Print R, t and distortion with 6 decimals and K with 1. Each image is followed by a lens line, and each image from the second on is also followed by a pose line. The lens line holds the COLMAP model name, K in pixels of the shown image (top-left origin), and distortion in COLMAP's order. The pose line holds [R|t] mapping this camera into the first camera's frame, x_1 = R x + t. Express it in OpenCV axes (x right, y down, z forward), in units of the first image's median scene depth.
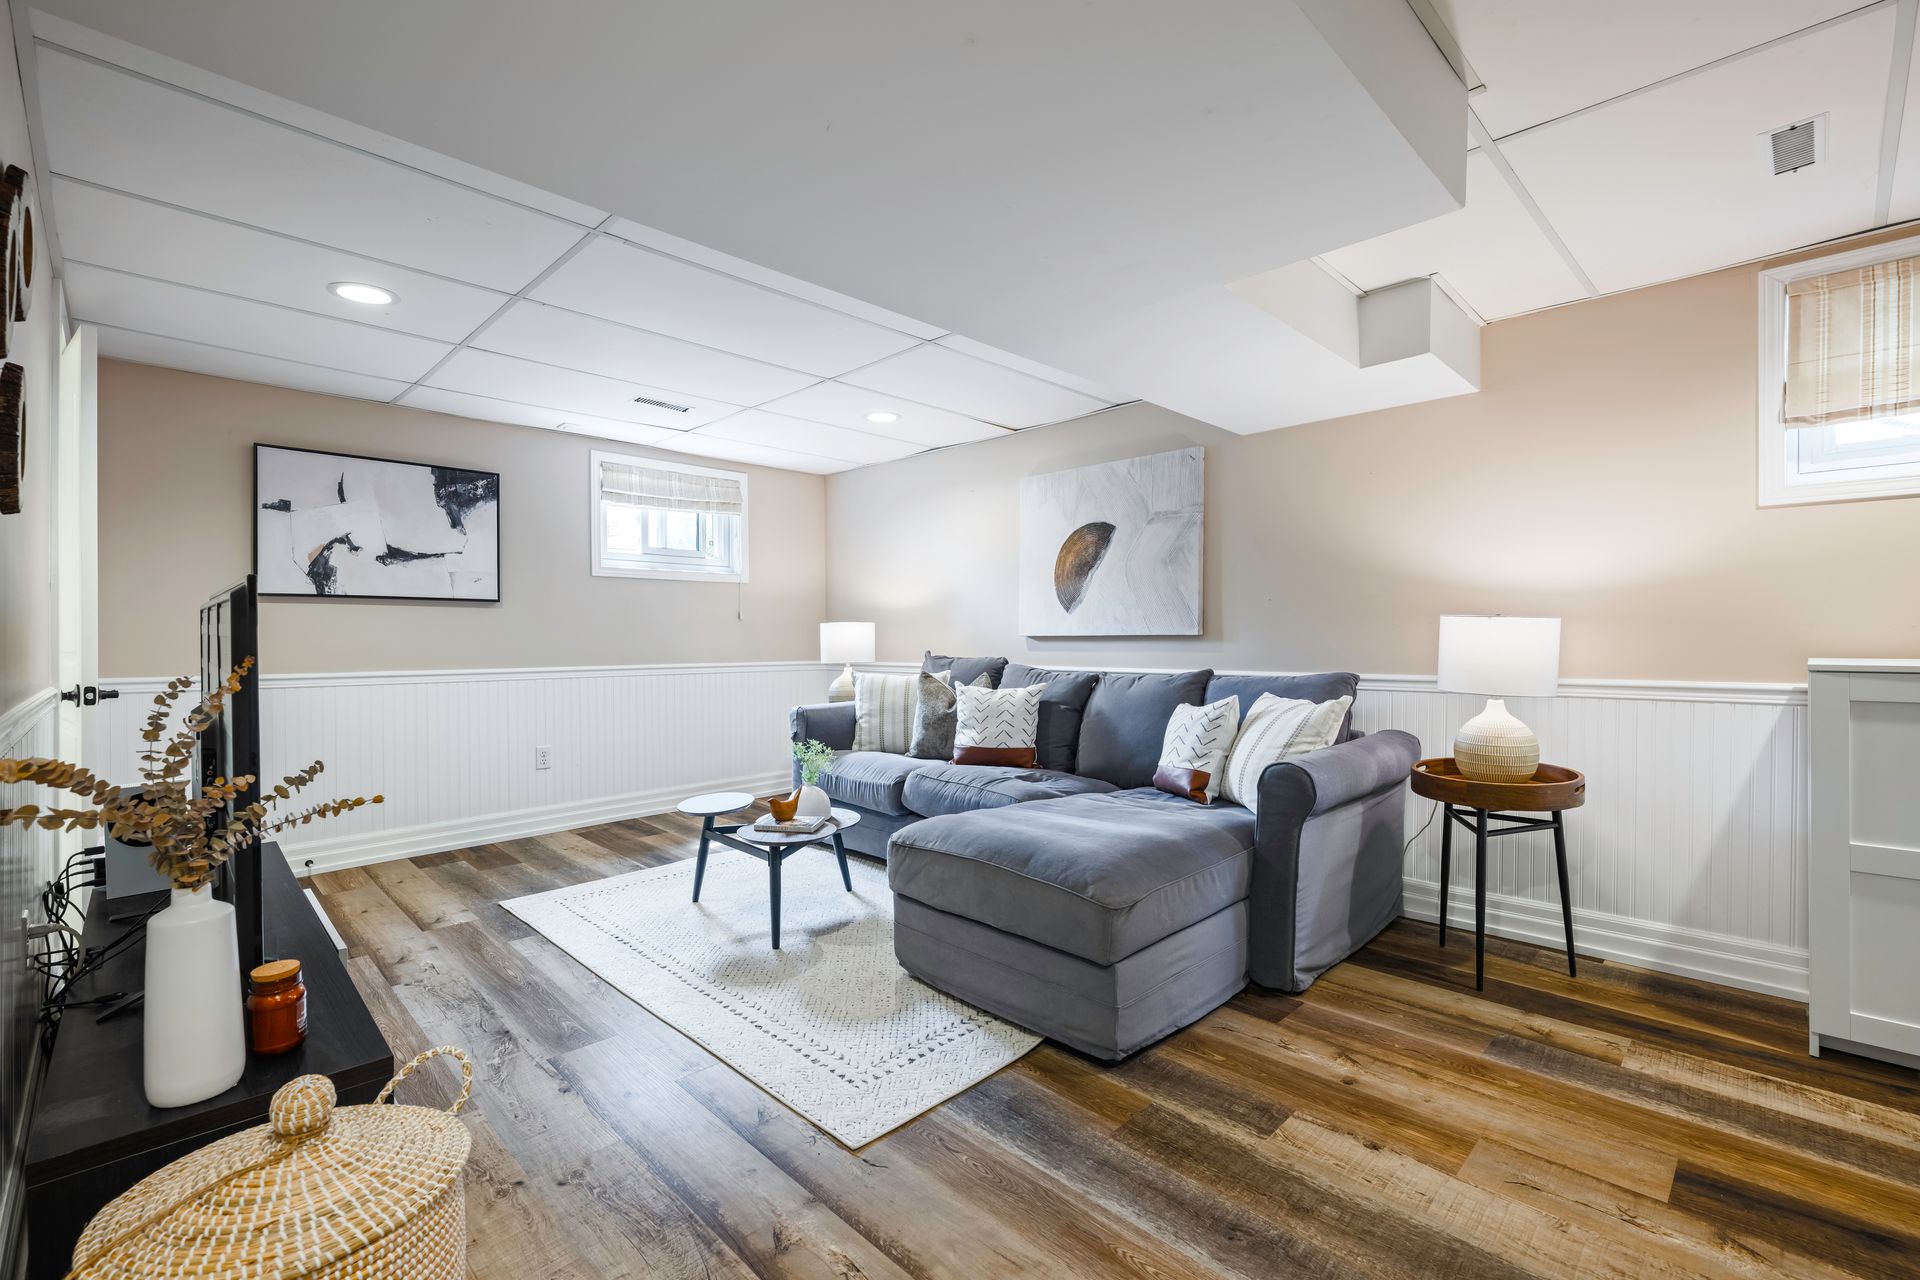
lens RADIAL K [[843.9, 0, 958.0], [0, 843.9, 640.4], [0, 0, 1]] dist [-0.002994, -0.000097]
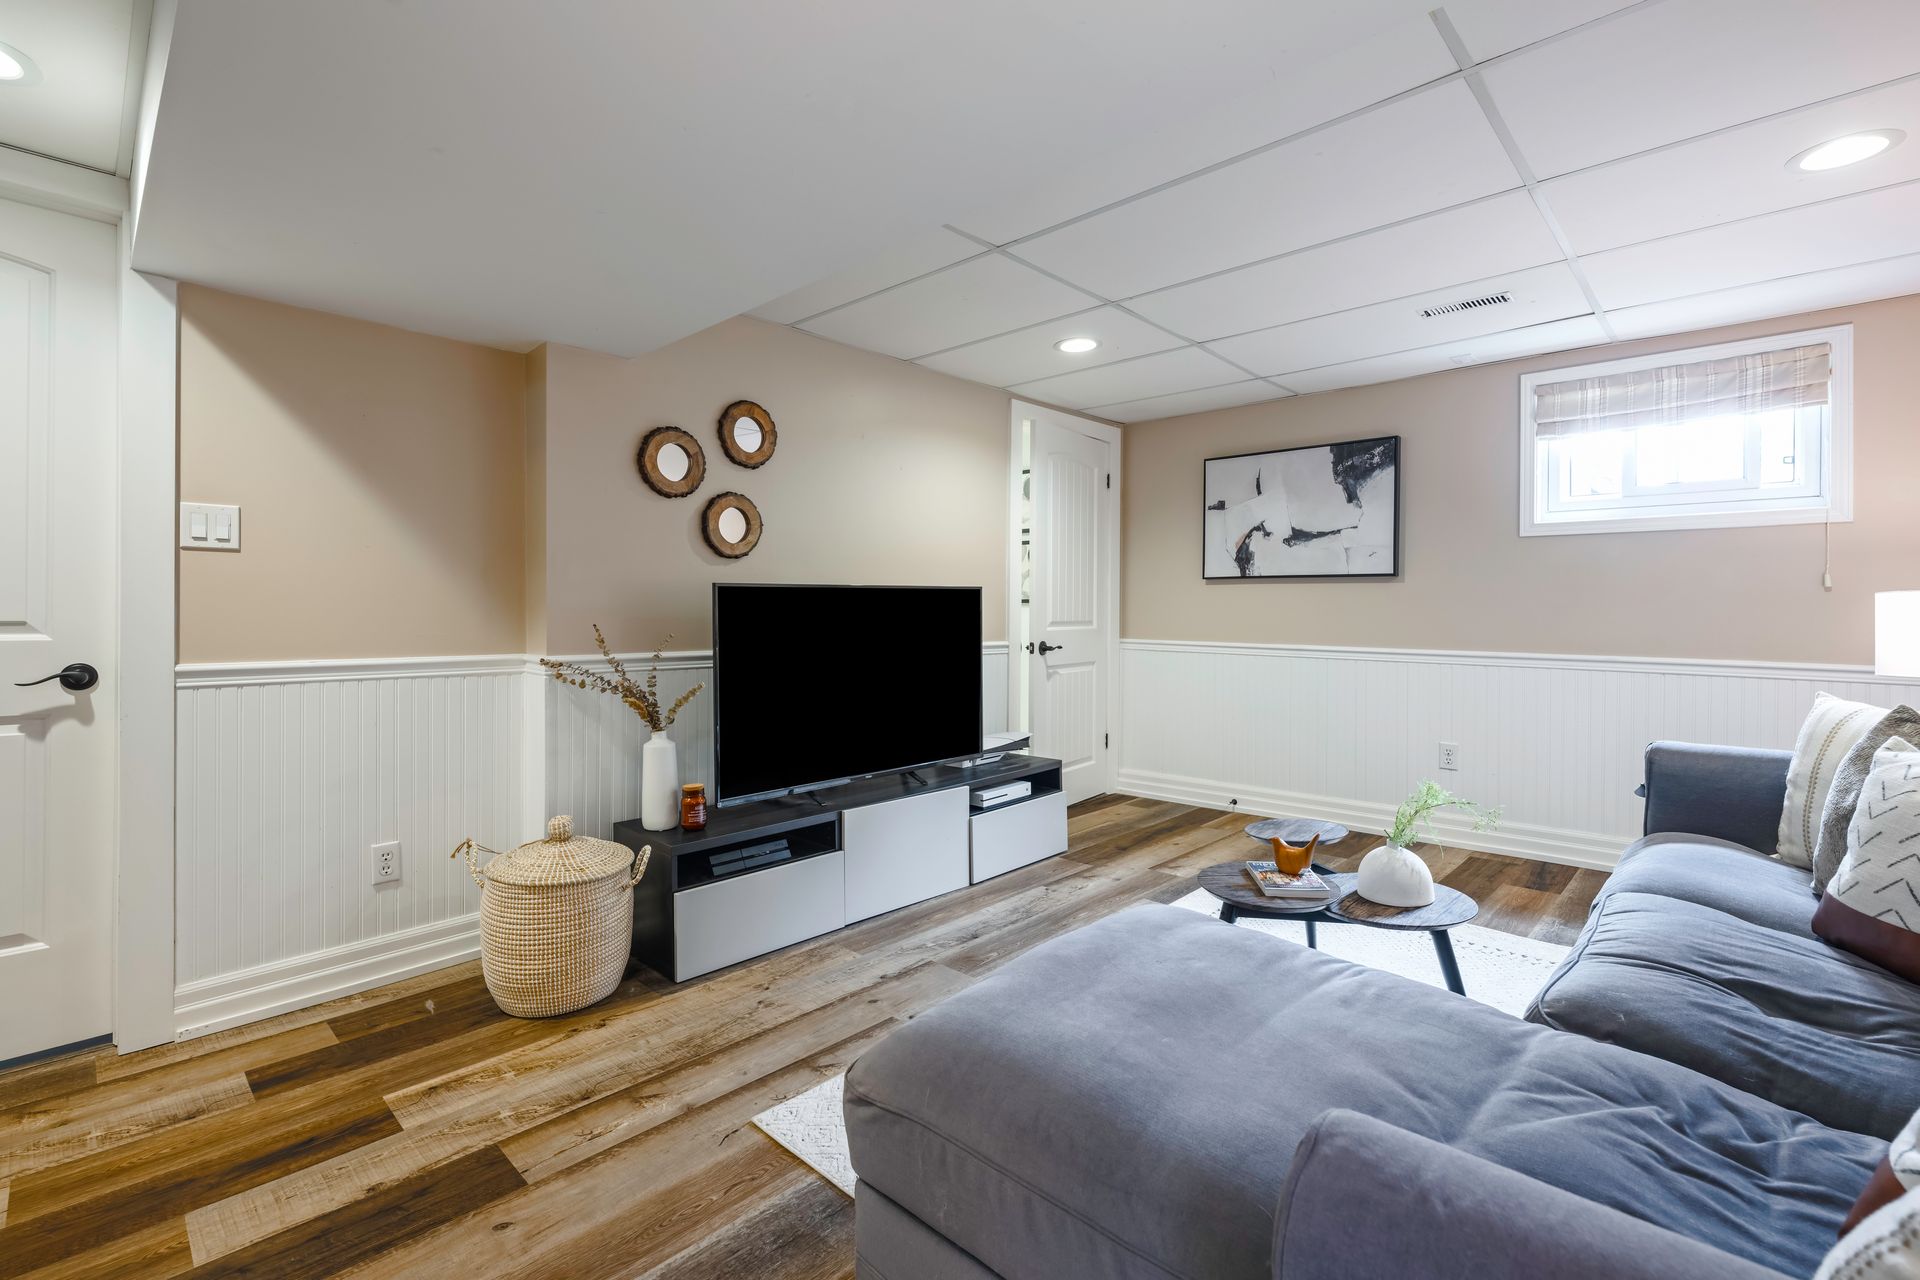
lens RADIAL K [[843.9, 0, 935.3], [0, 843.9, 608.4], [0, 0, 1]] dist [-0.002994, -0.000097]
pose [[0.019243, 0.003560, -0.999809, 0.403973], [-0.008453, 0.999959, 0.003398, -0.010054], [0.999779, 0.008386, 0.019272, 0.537424]]
